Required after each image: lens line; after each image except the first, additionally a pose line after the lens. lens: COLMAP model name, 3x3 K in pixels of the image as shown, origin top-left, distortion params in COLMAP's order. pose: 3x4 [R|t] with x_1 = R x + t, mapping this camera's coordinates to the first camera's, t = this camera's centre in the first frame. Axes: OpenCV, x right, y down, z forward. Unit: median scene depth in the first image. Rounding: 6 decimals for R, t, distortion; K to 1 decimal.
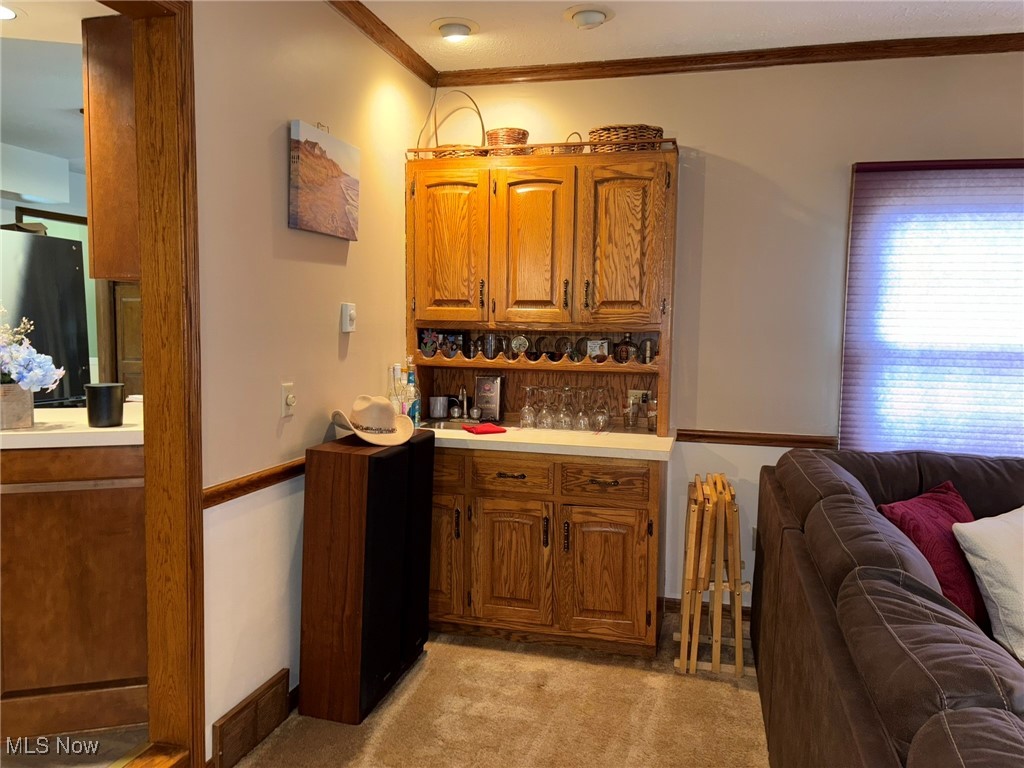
lens RADIAL K [[772.9, 0, 510.5], [0, 772.9, 388.3], [0, 0, 1]] dist [0.059665, -0.052564]
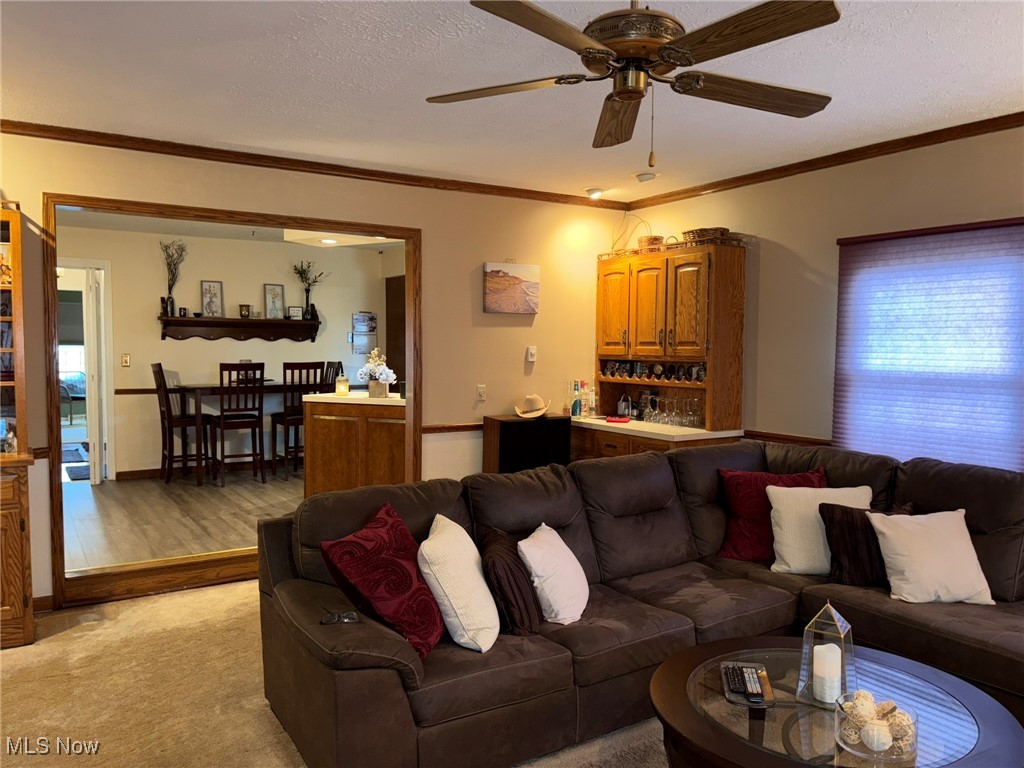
lens RADIAL K [[772.9, 0, 506.8], [0, 772.9, 389.3], [0, 0, 1]] dist [0.059665, -0.052564]
pose [[0.715789, 0.027835, -0.697761, 0.982052], [-0.056516, 0.998237, -0.018154, 0.031426], [0.696026, 0.052429, 0.716100, -0.364199]]
